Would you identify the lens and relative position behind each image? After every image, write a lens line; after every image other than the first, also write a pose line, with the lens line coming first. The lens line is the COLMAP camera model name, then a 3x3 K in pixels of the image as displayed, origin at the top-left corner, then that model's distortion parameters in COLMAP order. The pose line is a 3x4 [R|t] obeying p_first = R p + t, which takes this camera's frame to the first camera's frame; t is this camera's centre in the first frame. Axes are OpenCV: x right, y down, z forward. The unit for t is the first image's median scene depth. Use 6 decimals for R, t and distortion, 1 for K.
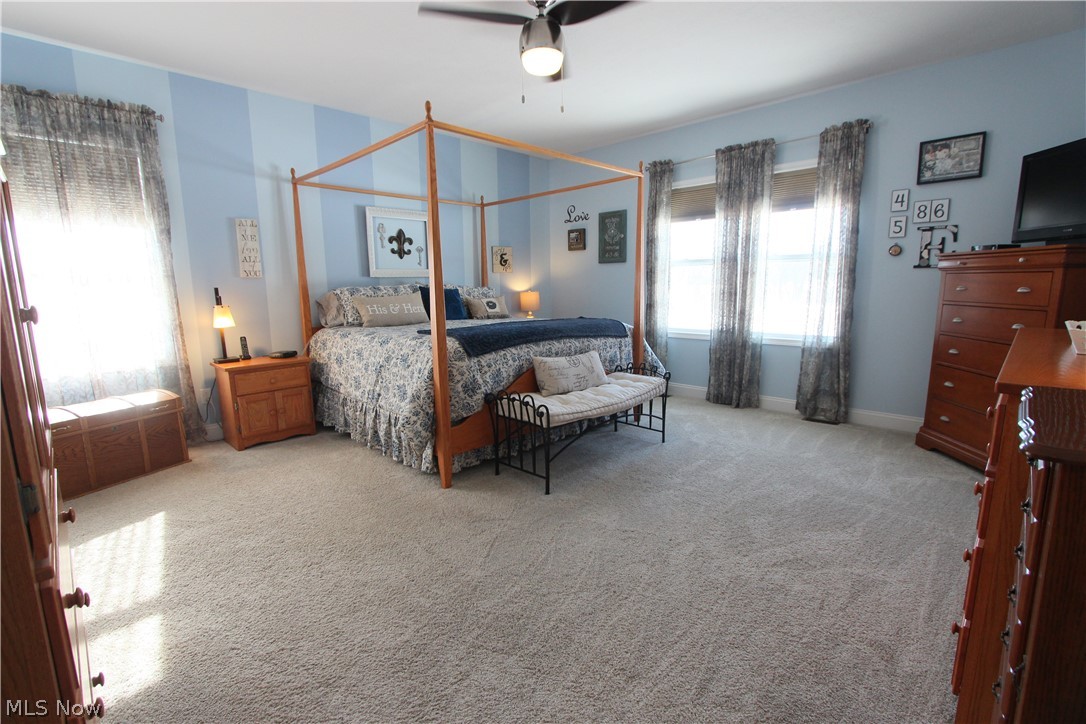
lens RADIAL K [[502.2, 0, 544.9], [0, 502.2, 362.5], [0, 0, 1]] dist [-0.013872, 0.001657]
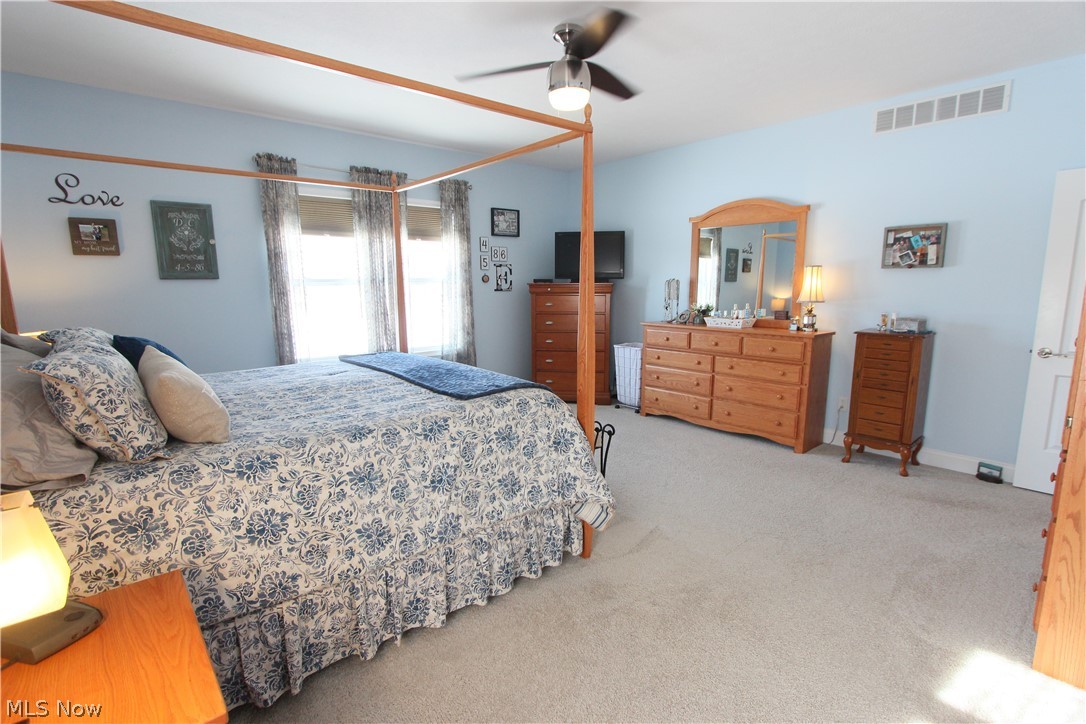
lens RADIAL K [[502.2, 0, 542.5], [0, 502.2, 363.9], [0, 0, 1]] dist [-0.013872, 0.001657]
pose [[0.094851, -0.146390, 0.984669, -0.682707], [0.161873, 0.978232, 0.129840, -0.133155], [-0.982243, 0.147076, 0.116483, 0.645810]]
